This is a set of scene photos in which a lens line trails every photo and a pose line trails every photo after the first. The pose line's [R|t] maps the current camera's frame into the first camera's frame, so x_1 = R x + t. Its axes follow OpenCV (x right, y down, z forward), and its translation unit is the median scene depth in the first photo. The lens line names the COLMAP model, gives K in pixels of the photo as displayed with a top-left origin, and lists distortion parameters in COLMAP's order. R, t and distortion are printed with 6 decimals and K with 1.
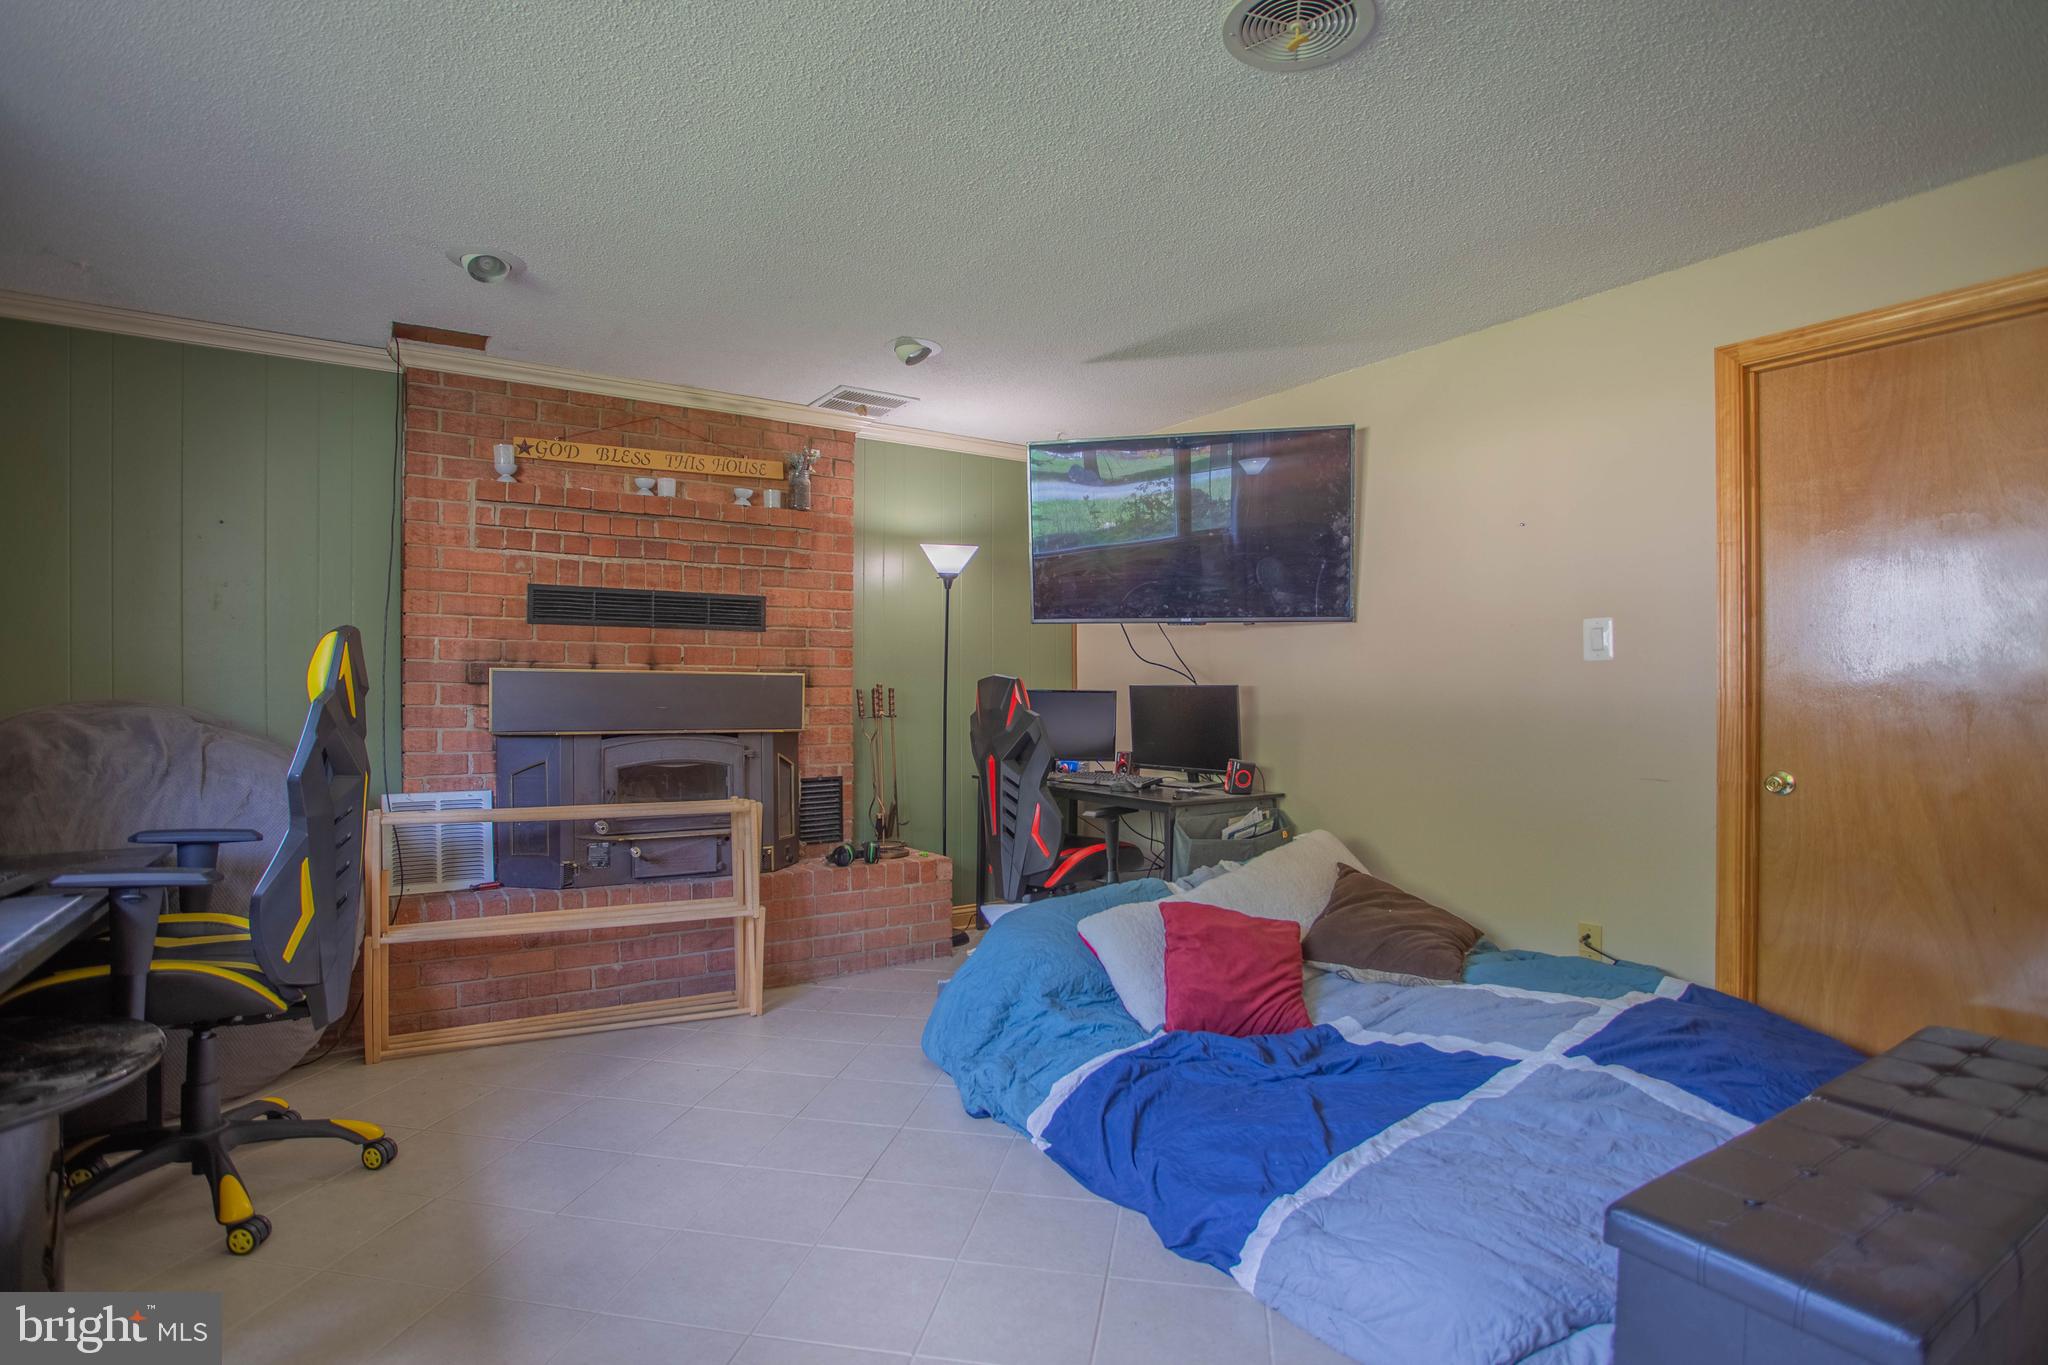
lens RADIAL K [[1023.6, 0, 1020.1], [0, 1023.6, 692.4], [0, 0, 1]] dist [-0.076646, 0.040762]
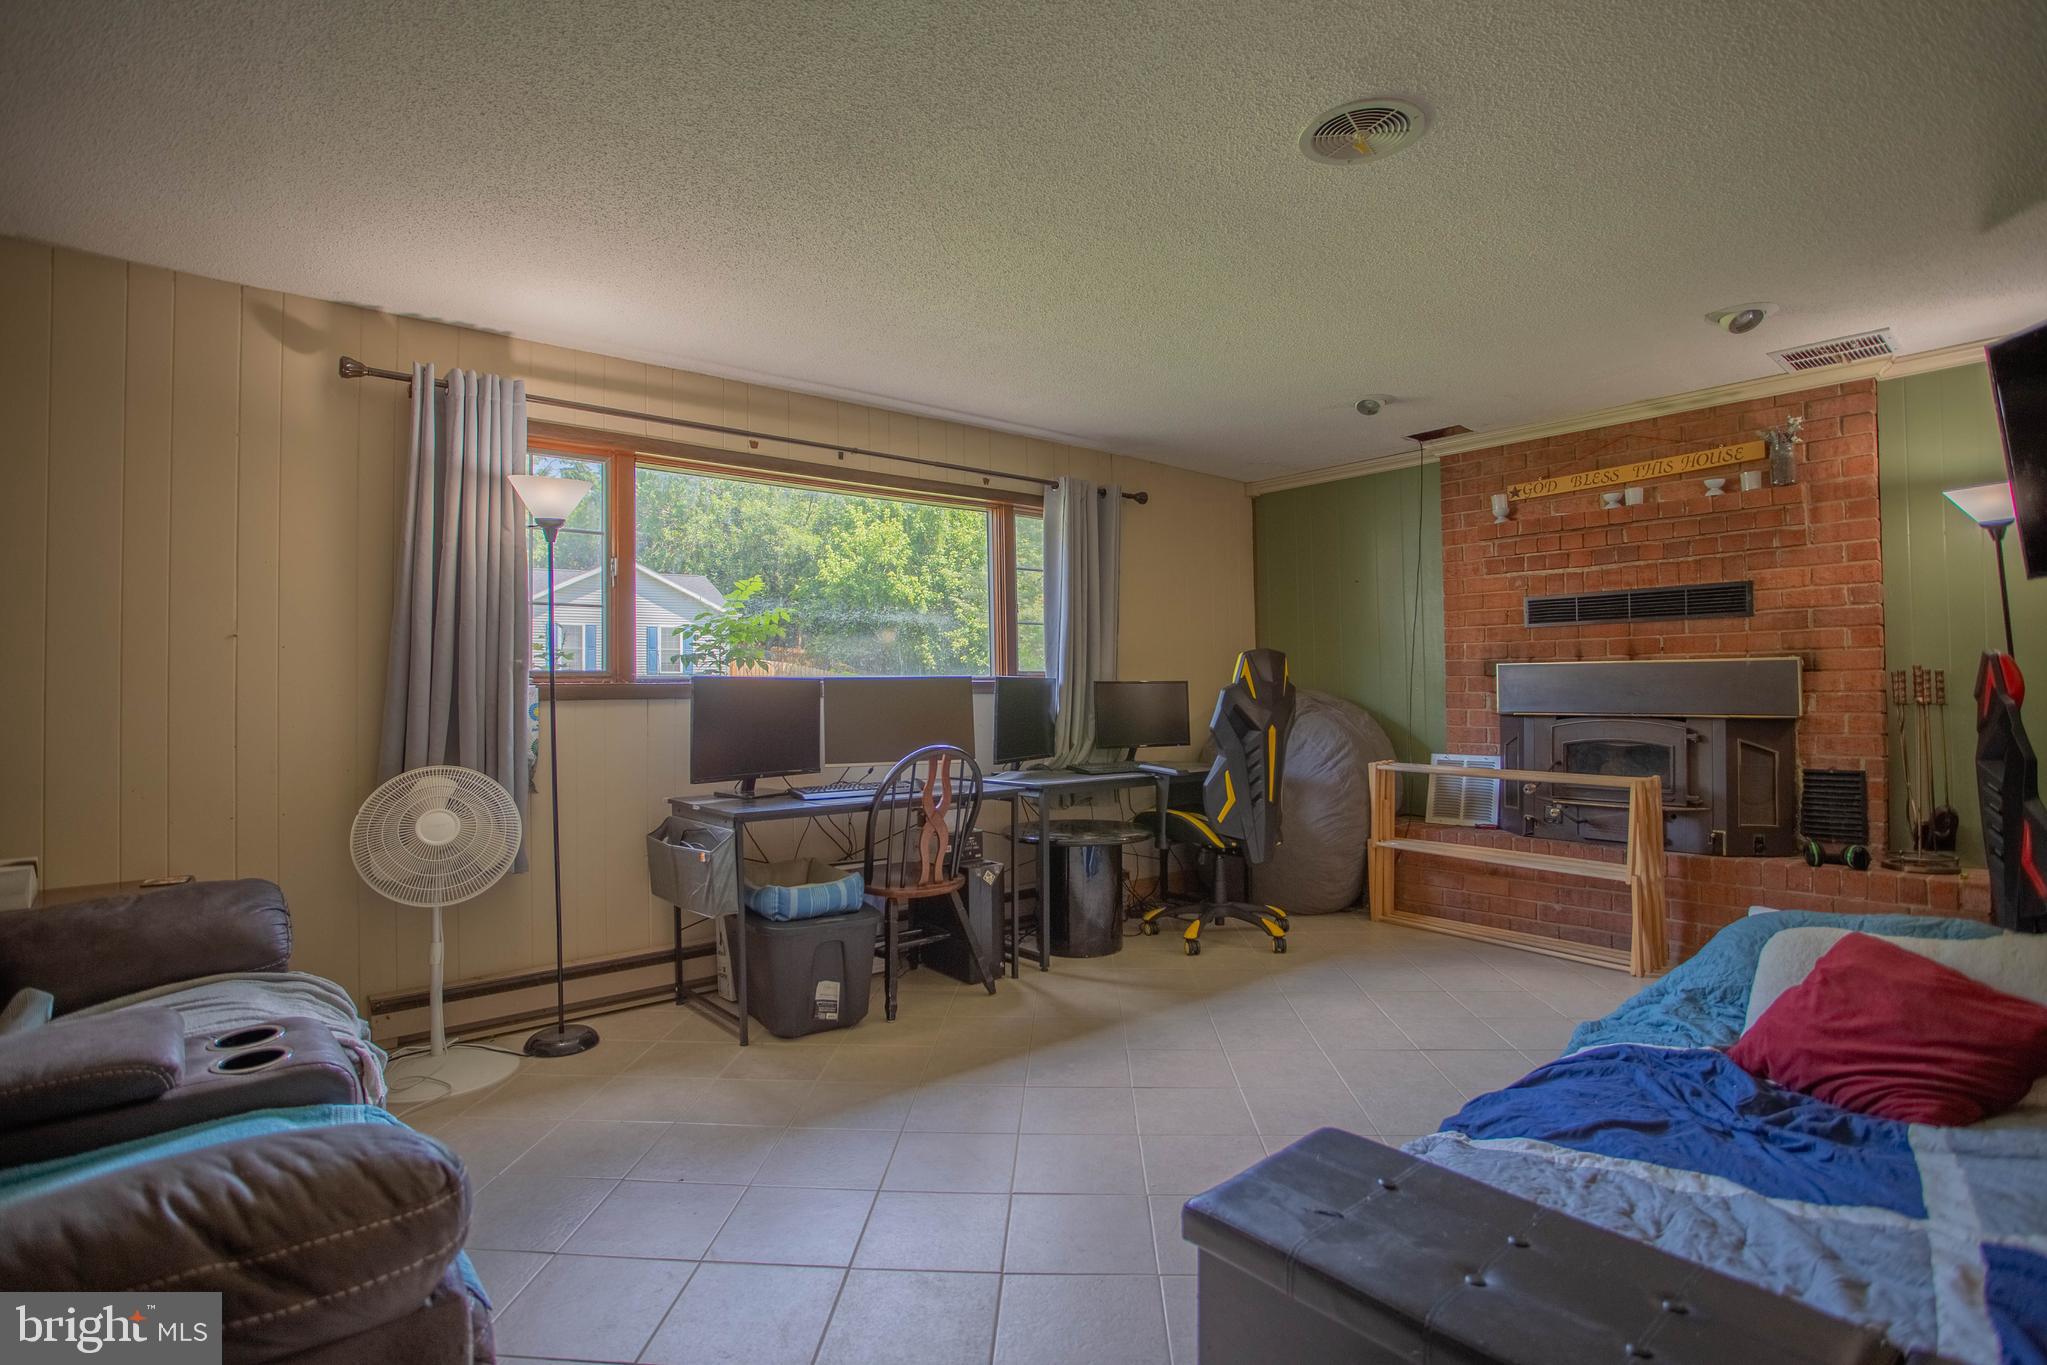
lens RADIAL K [[1014.3, 0, 1025.3], [0, 1014.3, 661.0], [0, 0, 1]] dist [-0.081187, 0.039025]
pose [[0.123866, -0.033685, -0.991727, 0.648531], [0.010706, 0.999411, -0.032608, 0.007533], [0.992241, -0.006578, 0.124153, 0.198917]]
